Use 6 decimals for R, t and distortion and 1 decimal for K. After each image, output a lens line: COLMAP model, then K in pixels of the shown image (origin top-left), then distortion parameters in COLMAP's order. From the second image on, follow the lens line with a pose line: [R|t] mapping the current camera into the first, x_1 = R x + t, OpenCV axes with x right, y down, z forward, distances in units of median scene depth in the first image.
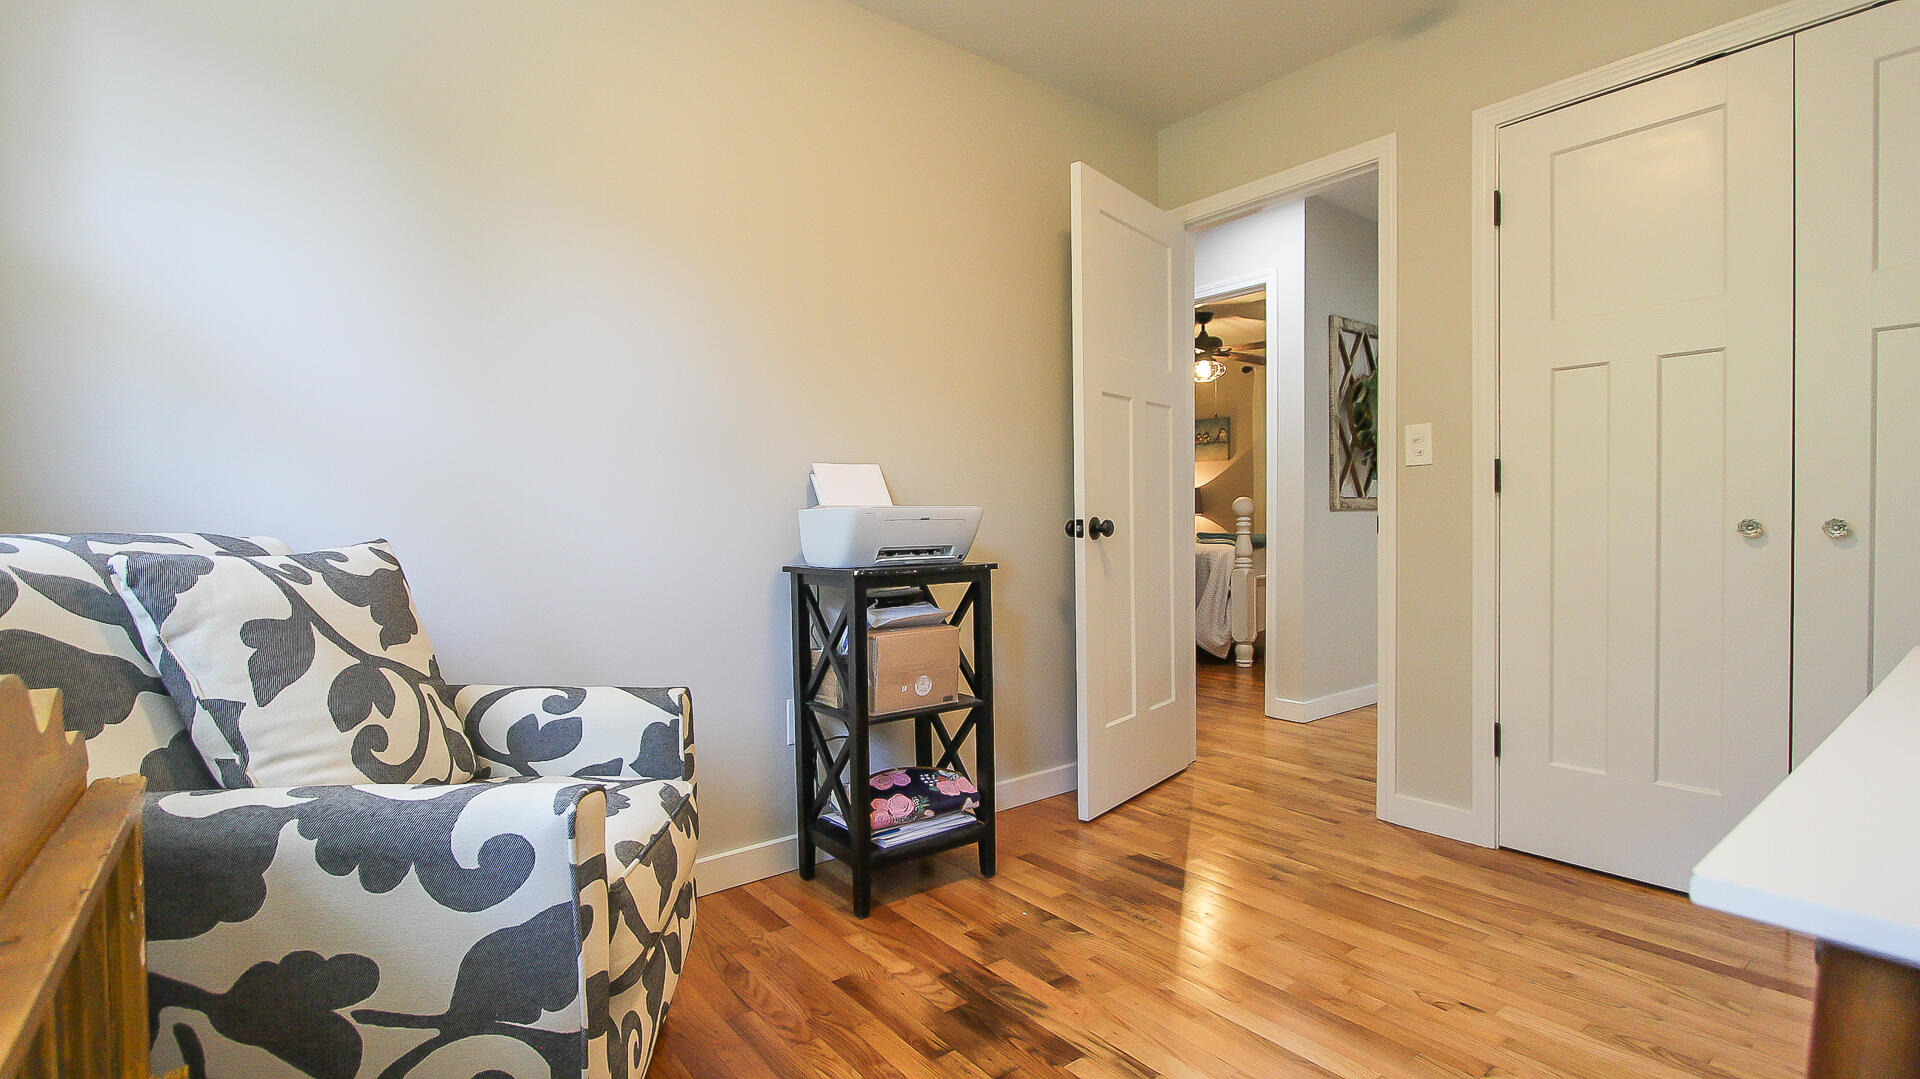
lens RADIAL K [[879.4, 0, 942.7], [0, 879.4, 543.4], [0, 0, 1]] dist [-0.012586, 0.000096]
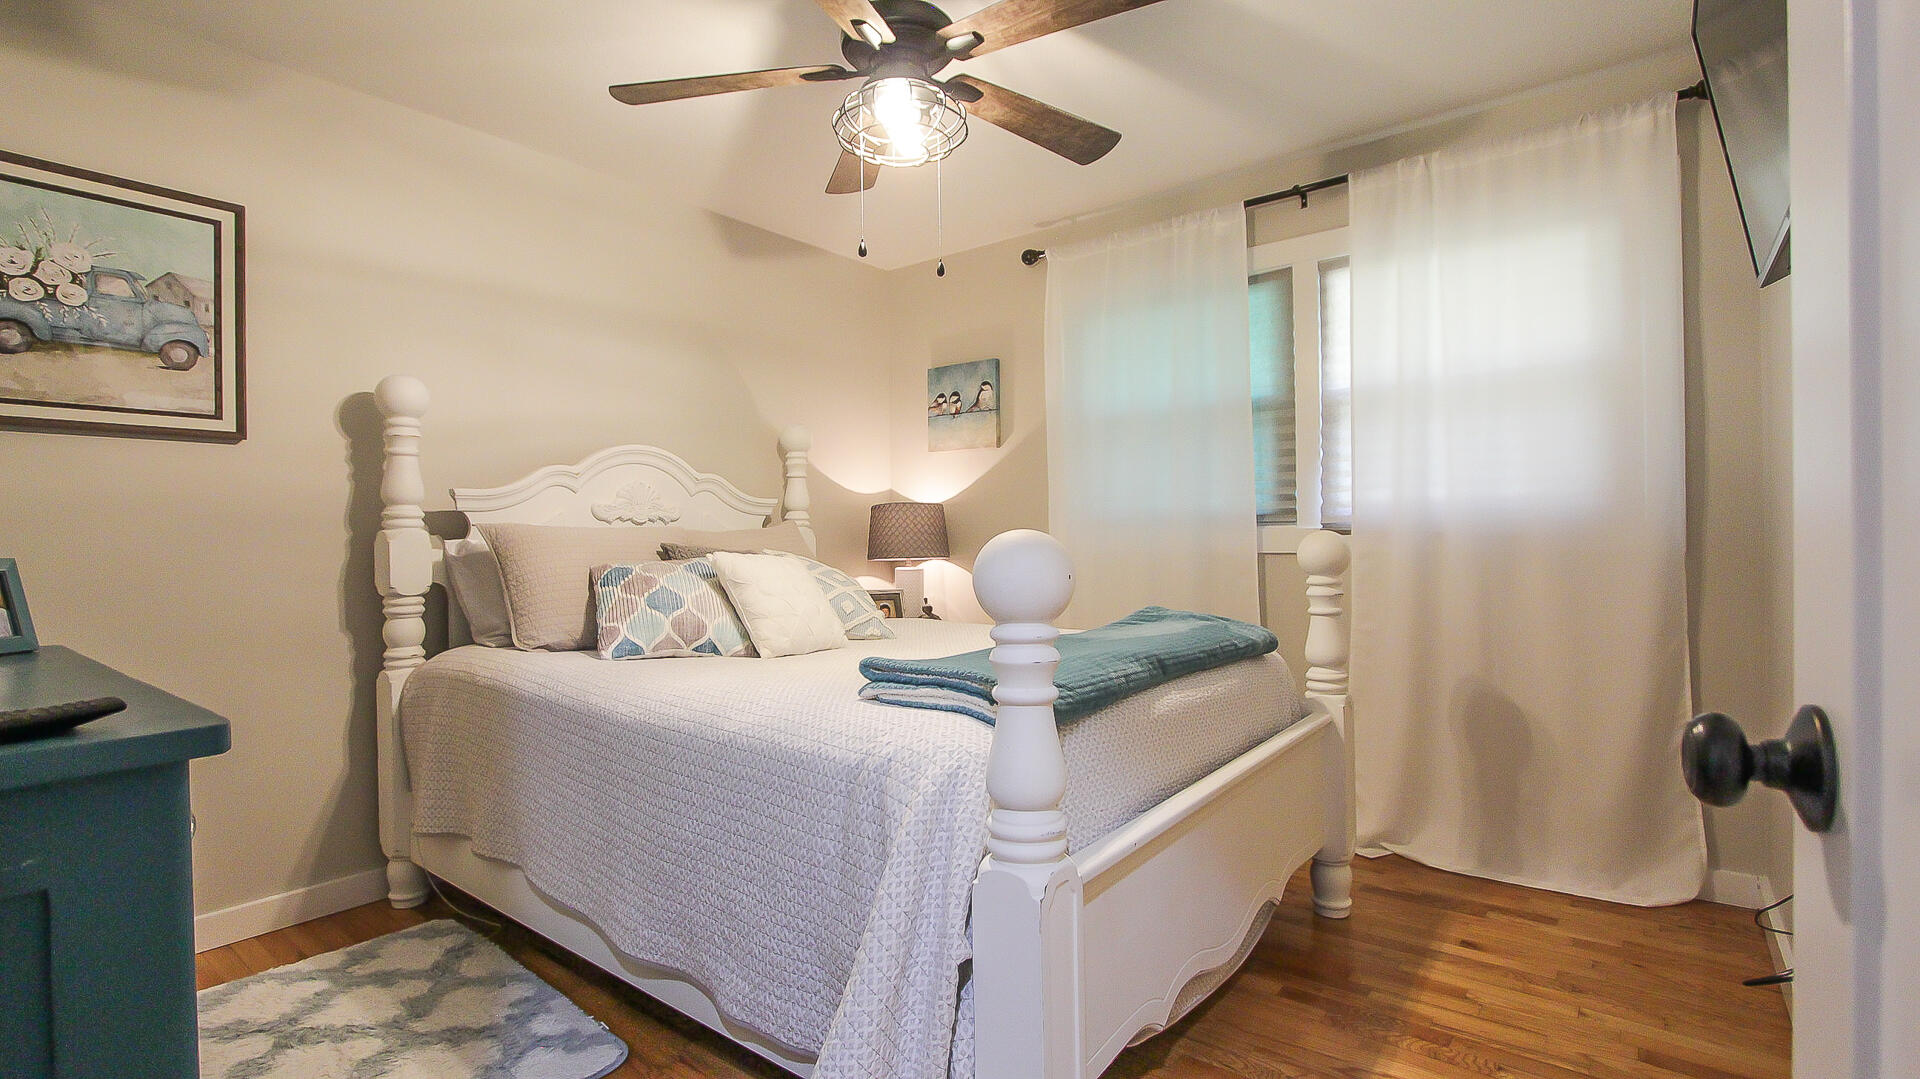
lens RADIAL K [[879.4, 0, 942.7], [0, 879.4, 543.4], [0, 0, 1]] dist [-0.012586, 0.000096]
pose [[0.972956, 0.004161, 0.230953, 0.183957], [0.003325, 0.999482, -0.032014, -0.026434], [-0.230967, 0.031916, 0.972438, 0.536297]]
